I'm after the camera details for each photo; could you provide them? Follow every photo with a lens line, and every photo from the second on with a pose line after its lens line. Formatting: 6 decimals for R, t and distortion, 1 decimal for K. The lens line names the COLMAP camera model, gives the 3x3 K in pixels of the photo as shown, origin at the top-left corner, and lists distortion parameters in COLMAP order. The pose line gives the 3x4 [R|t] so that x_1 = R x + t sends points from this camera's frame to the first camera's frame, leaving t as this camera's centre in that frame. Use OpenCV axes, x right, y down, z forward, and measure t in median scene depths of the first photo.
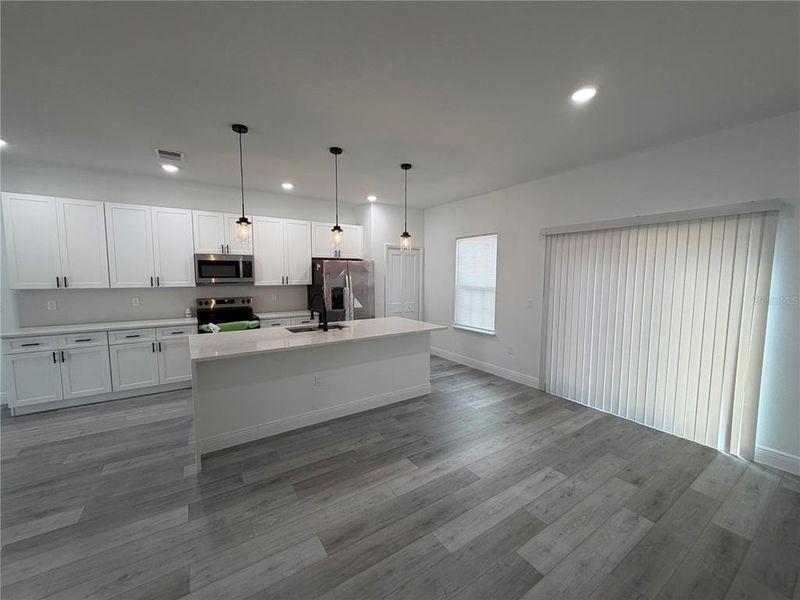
lens RADIAL K [[319.0, 0, 400.0], [0, 319.0, 300.0], [0, 0, 1]] dist [0.000476, -0.000166]
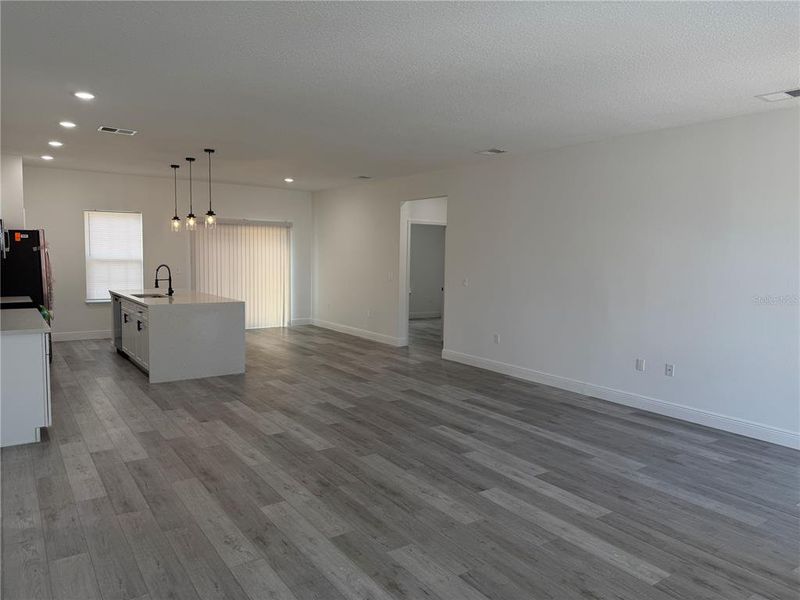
lens RADIAL K [[558.1, 0, 400.0], [0, 558.1, 300.0], [0, 0, 1]] dist [0.114488, -0.190575]
pose [[-0.029189, -0.086254, 0.995845, -2.602929], [0.065994, 0.993930, 0.088022, -0.018846], [-0.997393, 0.068289, -0.023320, 0.190259]]
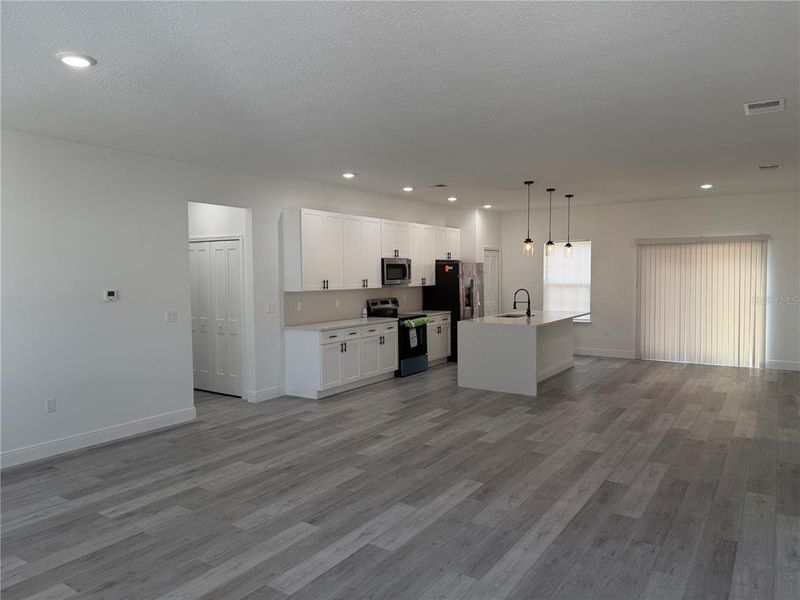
lens RADIAL K [[558.1, 0, 400.0], [0, 558.1, 300.0], [0, 0, 1]] dist [0.114488, -0.190575]
pose [[0.923771, -0.029600, 0.381799, -1.769729], [0.043091, 0.998711, -0.026833, 0.072706], [-0.380512, 0.041240, 0.923856, -1.064465]]
